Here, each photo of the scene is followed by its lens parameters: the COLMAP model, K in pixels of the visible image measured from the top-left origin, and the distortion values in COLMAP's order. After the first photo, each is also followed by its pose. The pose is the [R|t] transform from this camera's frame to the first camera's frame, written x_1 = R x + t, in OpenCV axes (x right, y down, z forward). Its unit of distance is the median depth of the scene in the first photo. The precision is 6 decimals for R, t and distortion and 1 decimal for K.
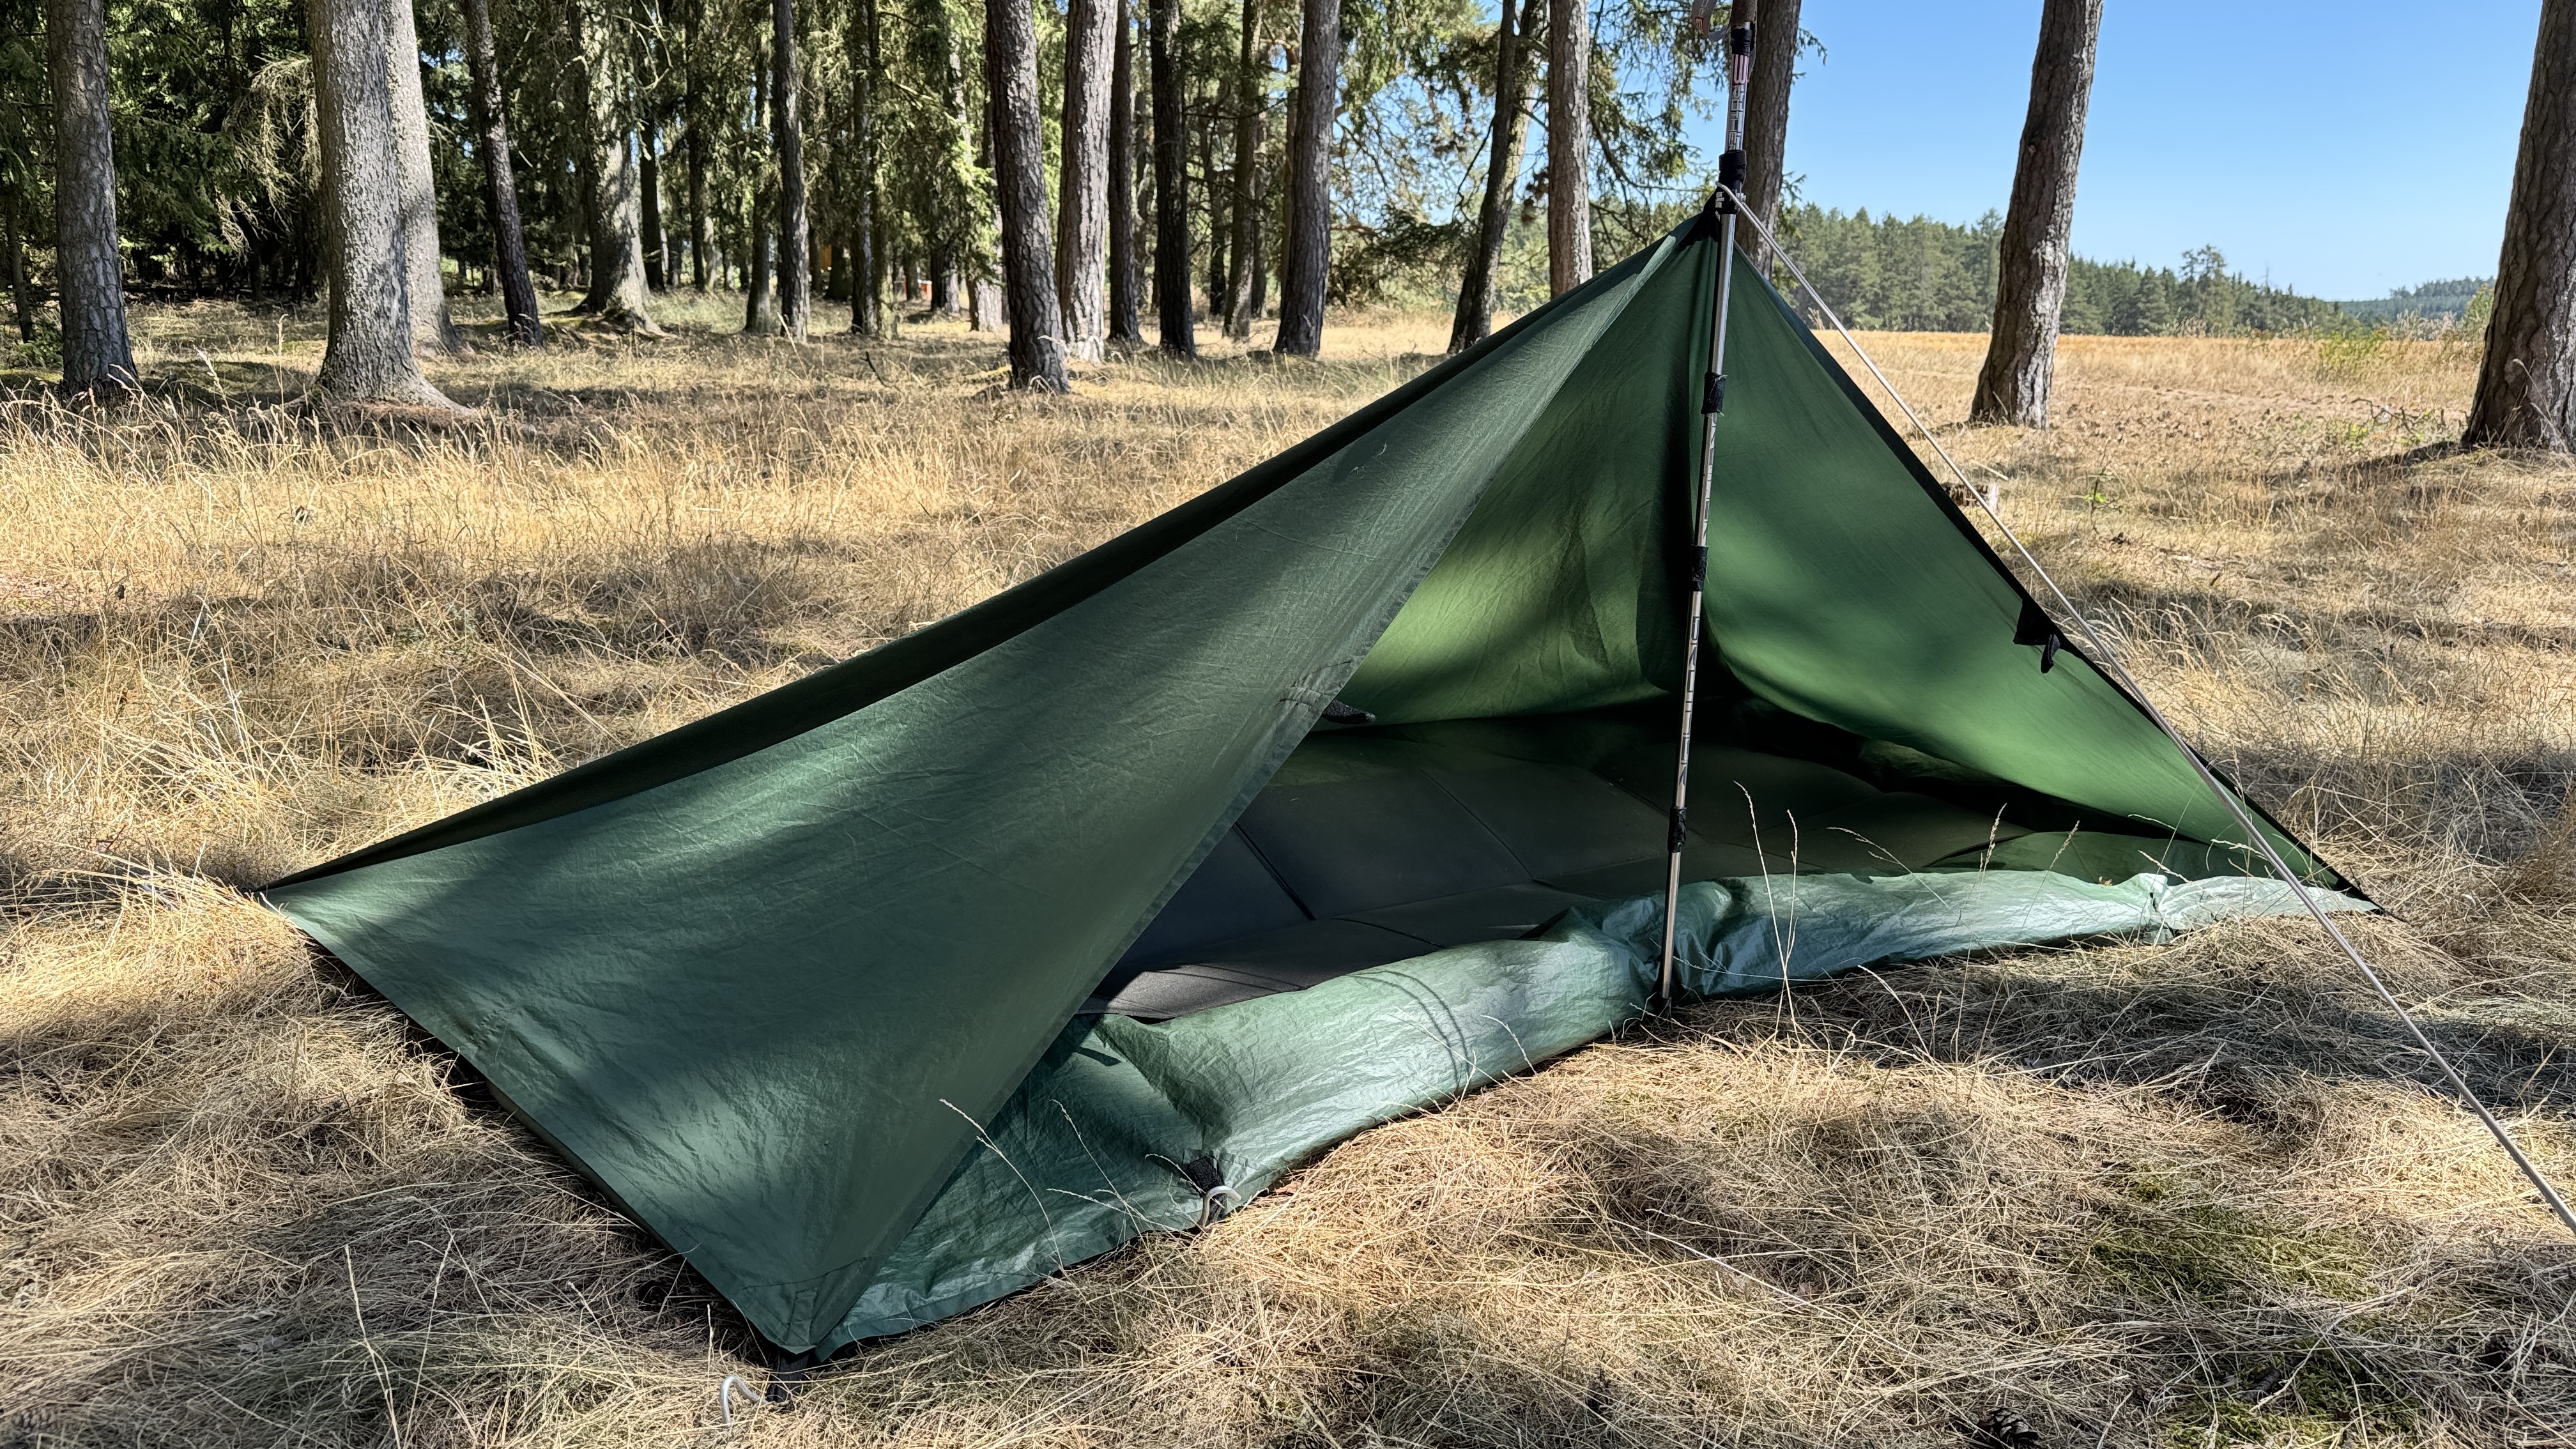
lens RADIAL K [[1816.9, 0, 1288.0], [0, 1816.9, 724.5], [0, 0, 1]] dist [0.010157, 0.000470]
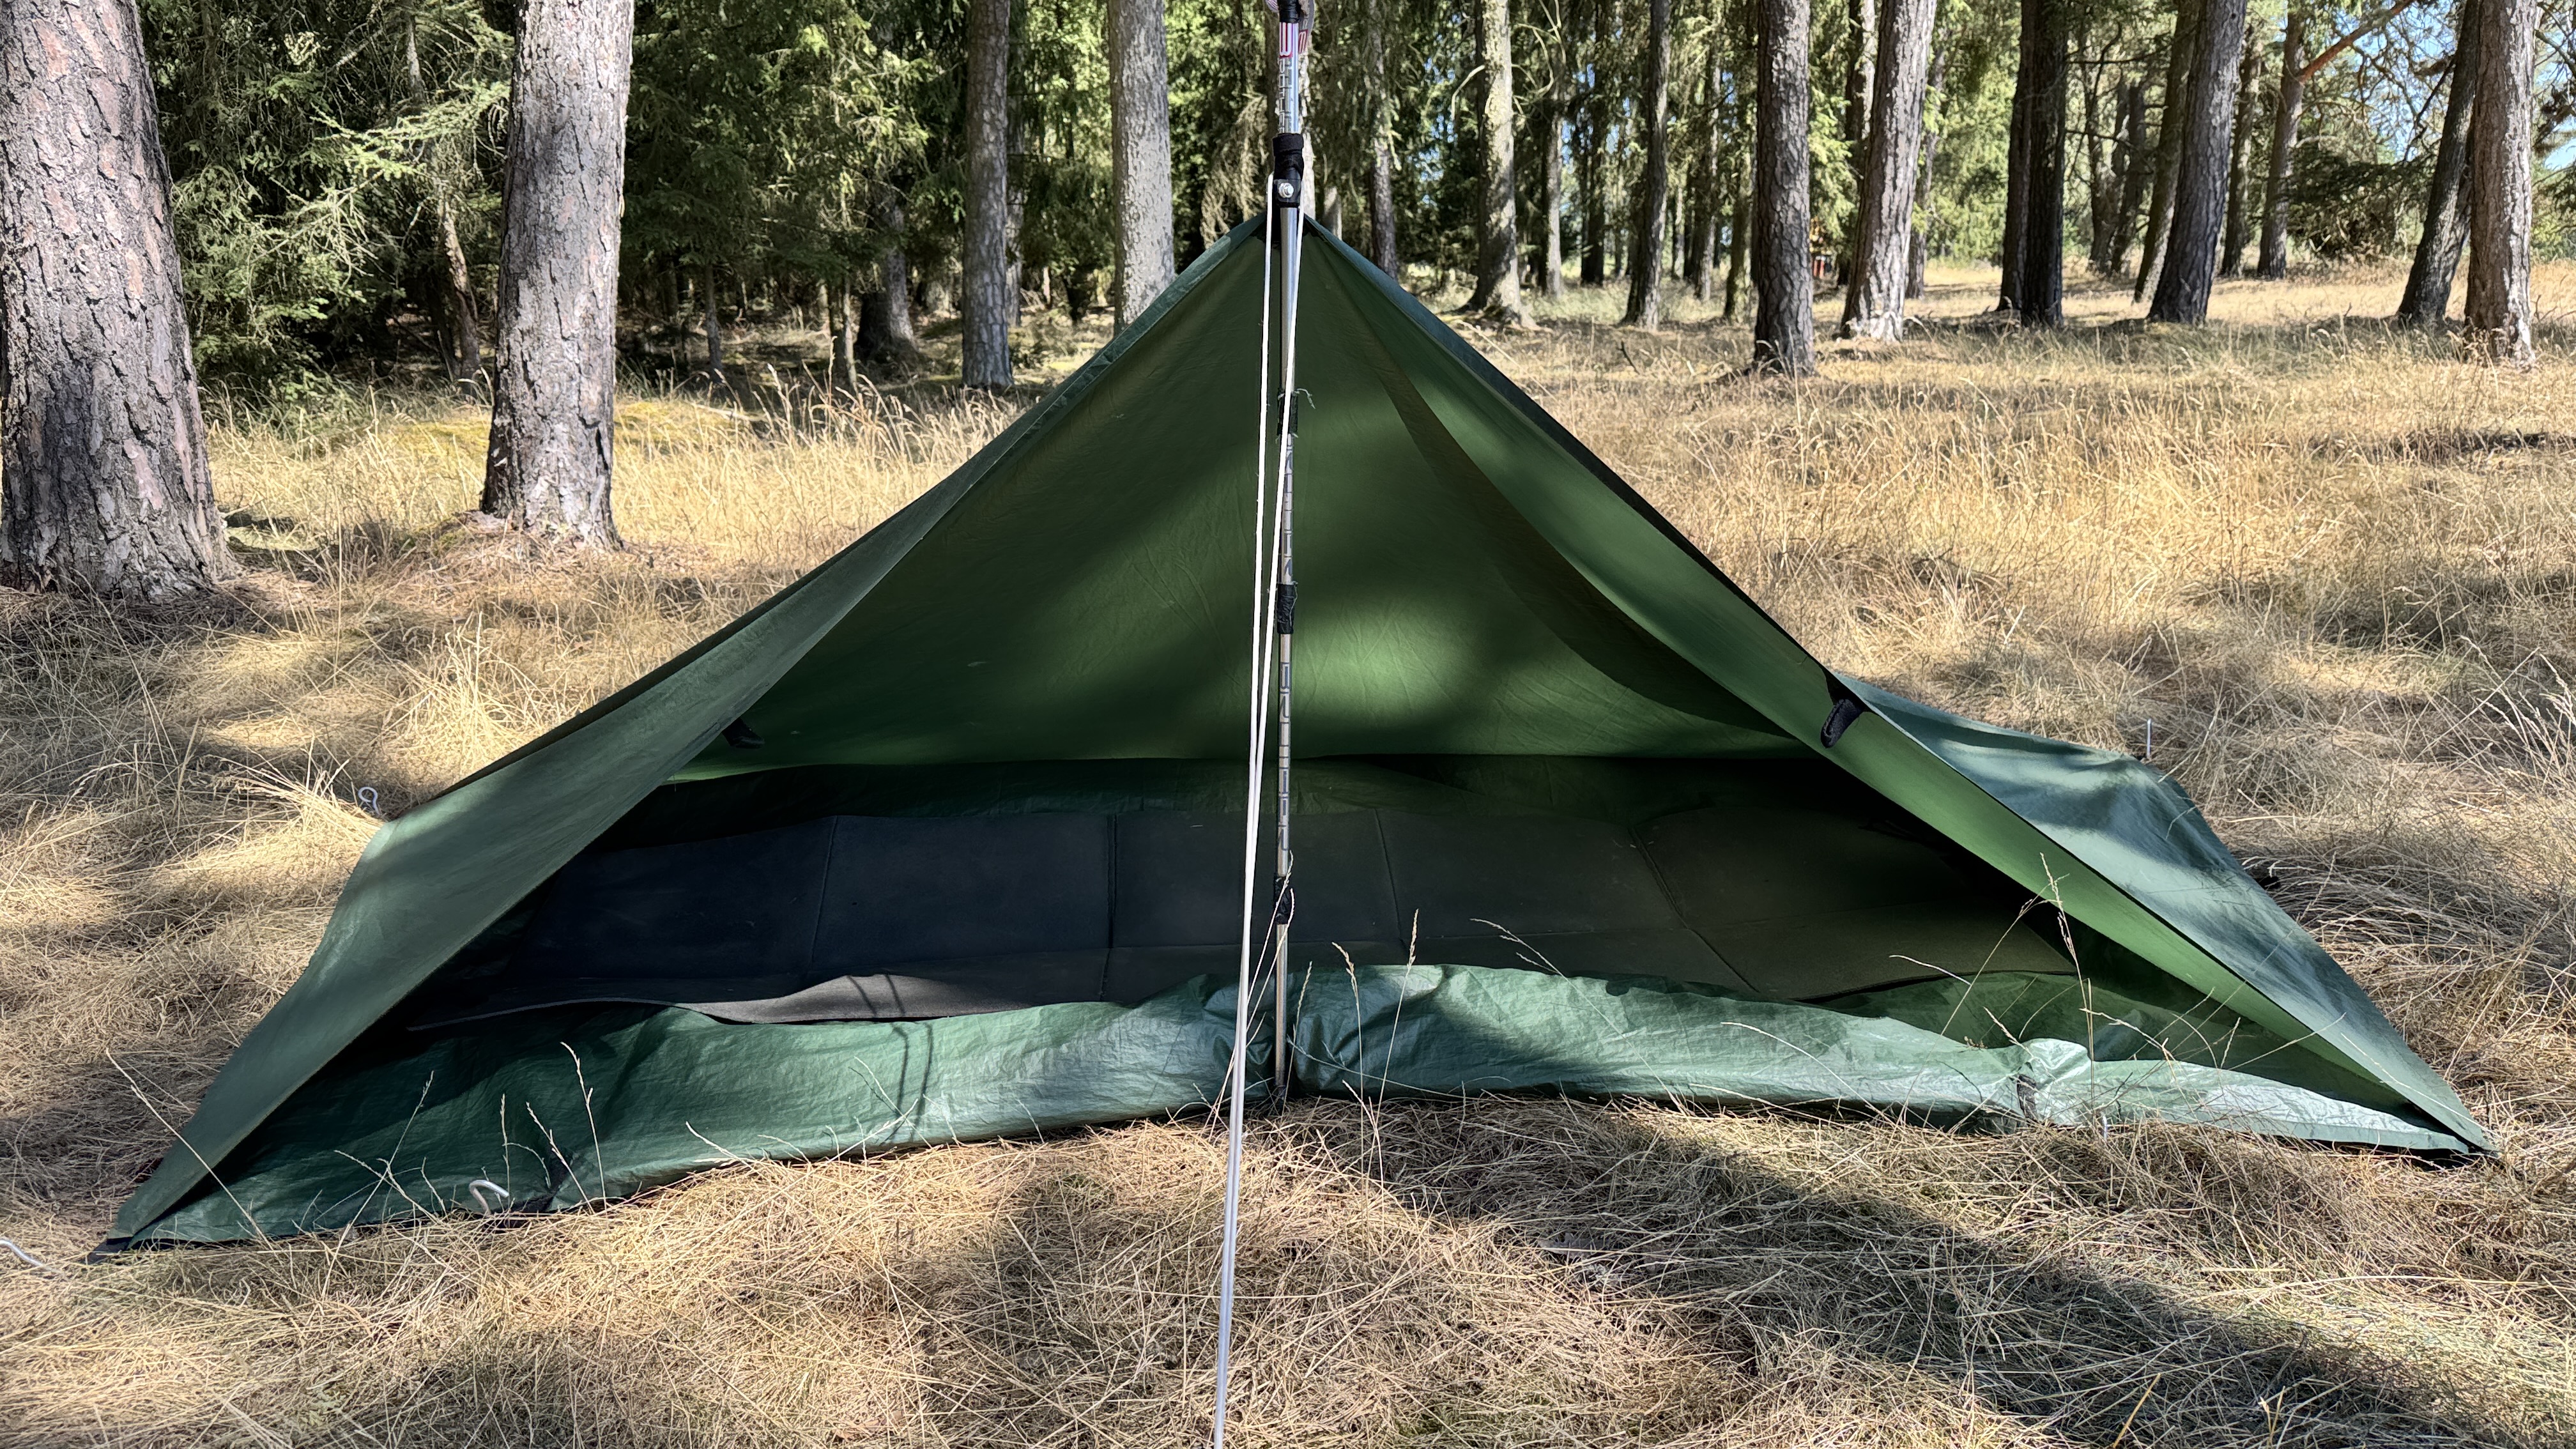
lens RADIAL K [[1806.1, 0, 1286.3], [0, 1806.1, 719.7], [0, 0, 1]] dist [0.005047, -0.001522]
pose [[0.870492, 0.075164, -0.486409, 0.131327], [-0.071154, 0.997107, 0.026743, -0.010647], [0.487012, 0.011331, 0.873322, 0.050146]]
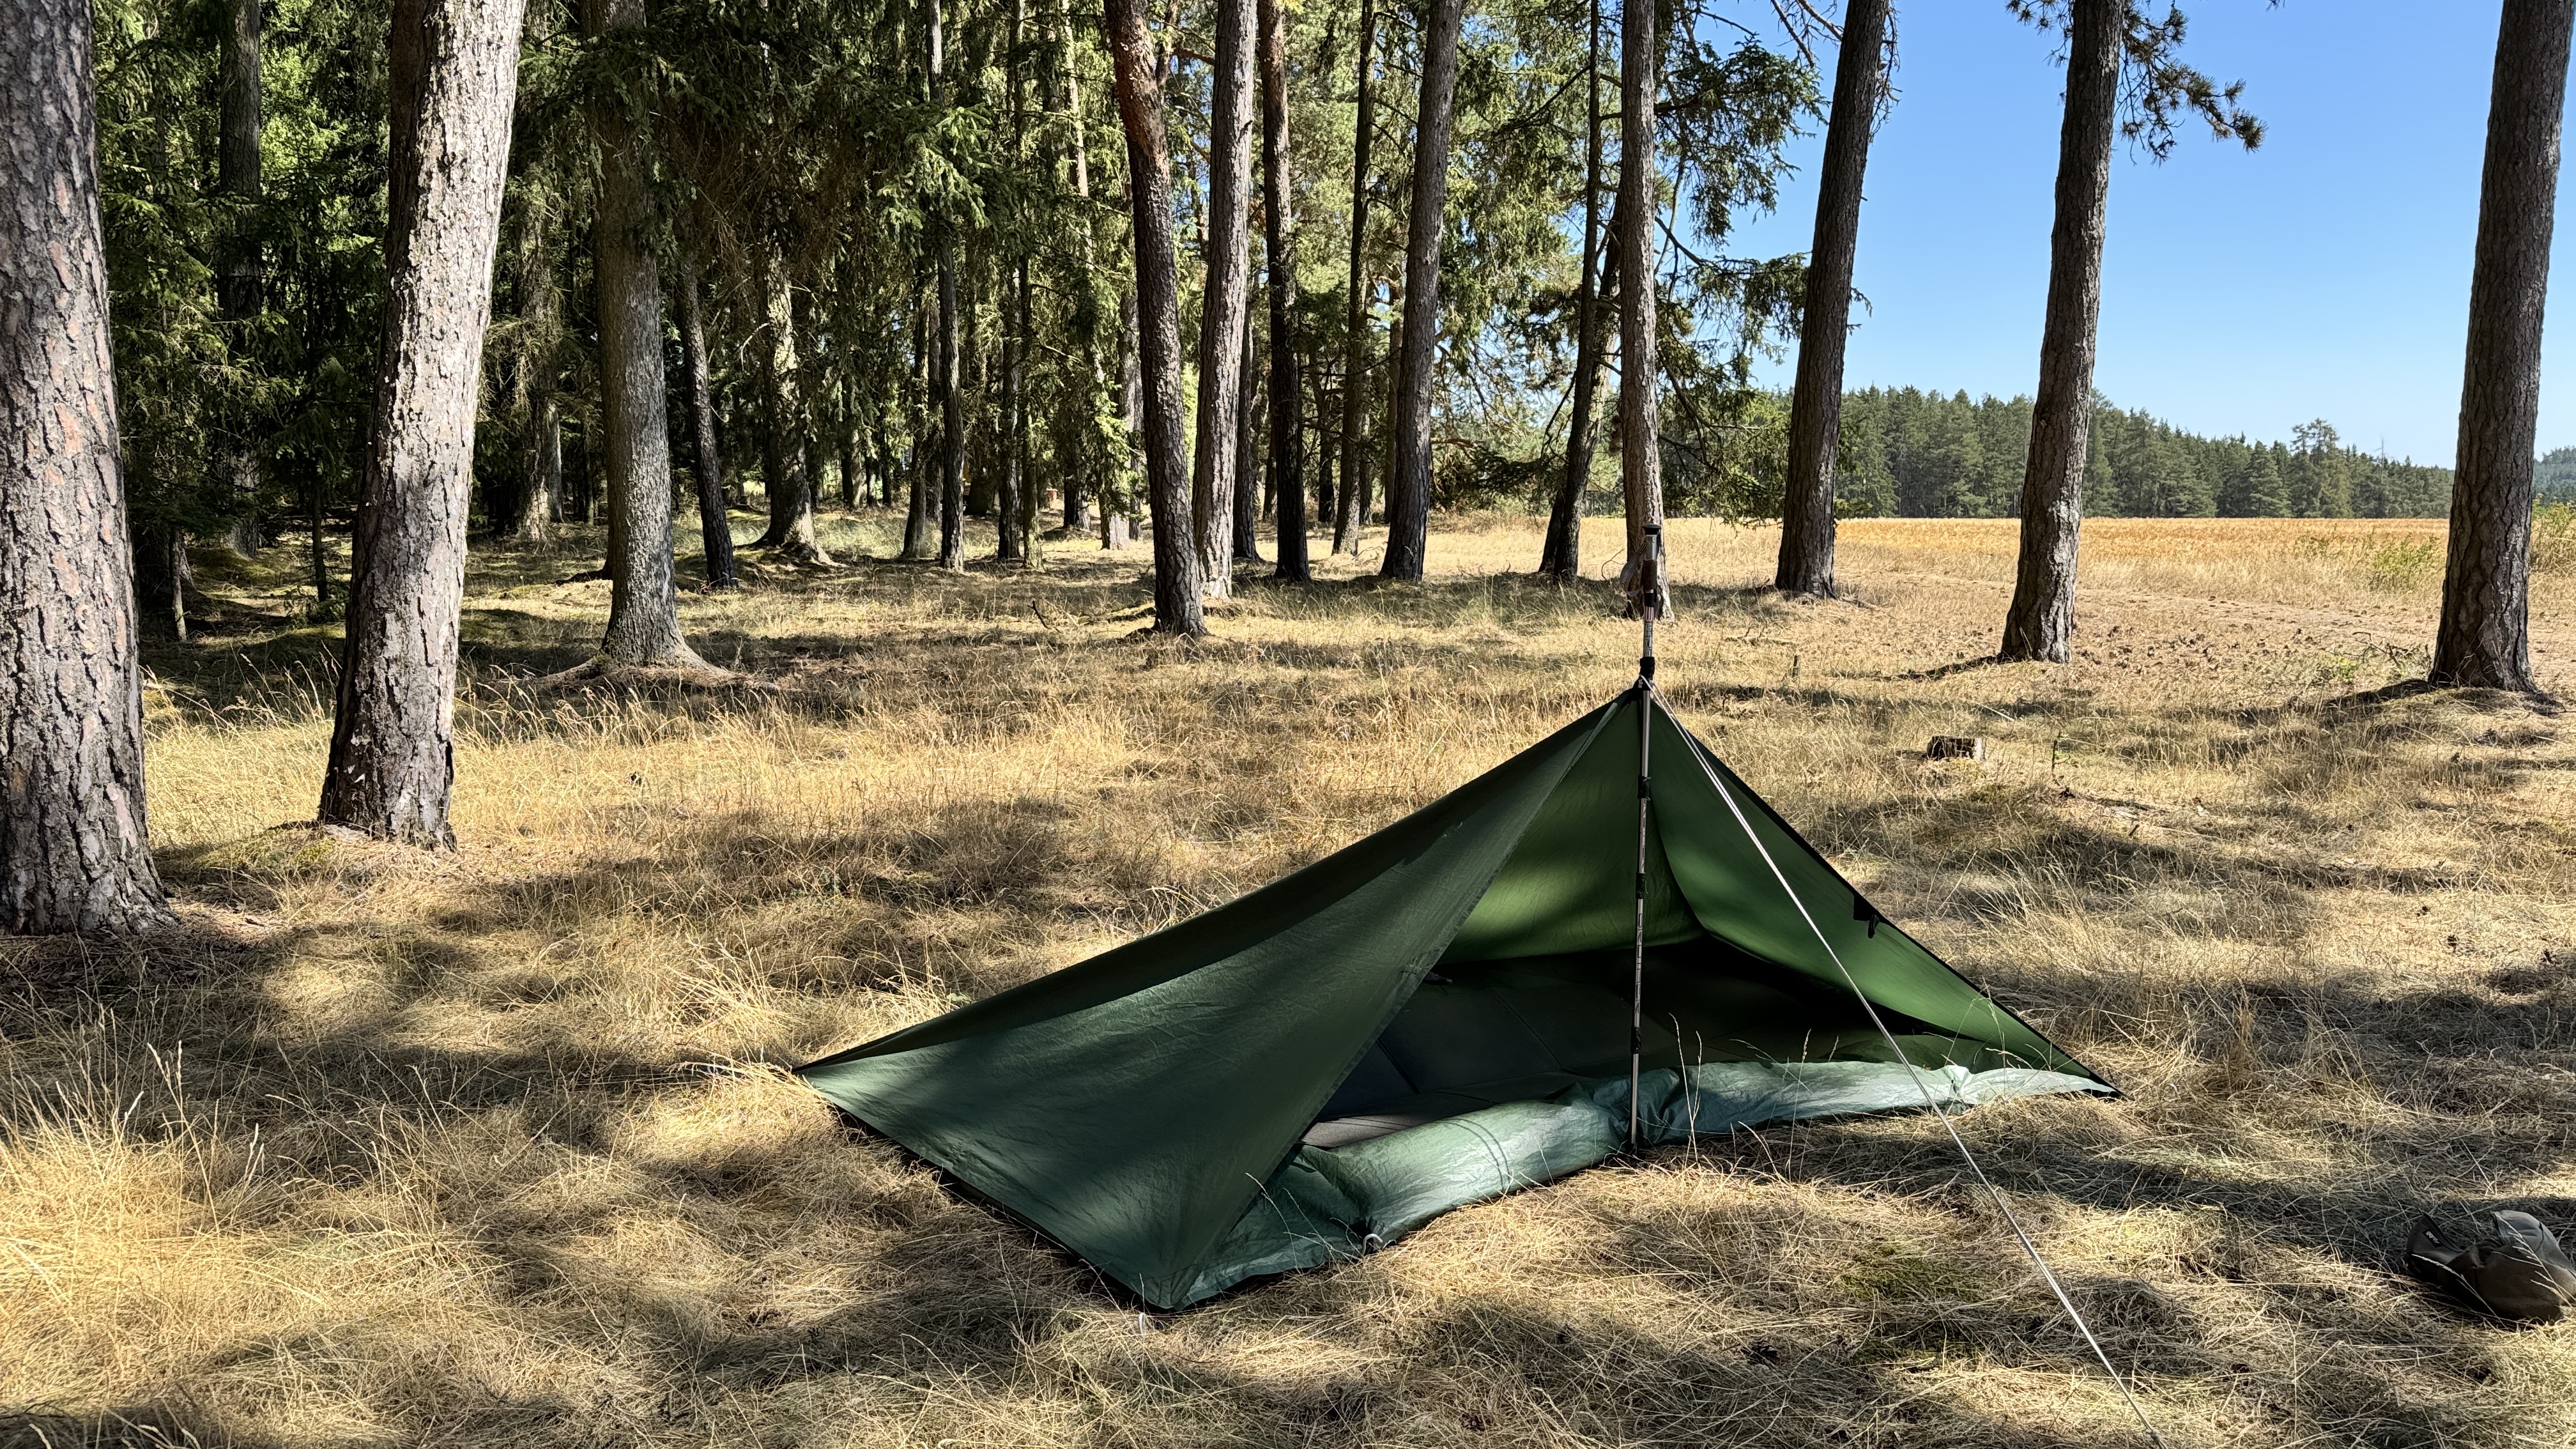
lens RADIAL K [[1769.0, 0, 1266.0], [0, 1769.0, 726.6], [0, 0, 1]] dist [0.077775, -0.082941]
pose [[0.997309, -0.011018, -0.072481, -0.000991], [0.003790, 0.995069, -0.099116, -0.014092], [0.073215, 0.098575, 0.992433, -0.140417]]
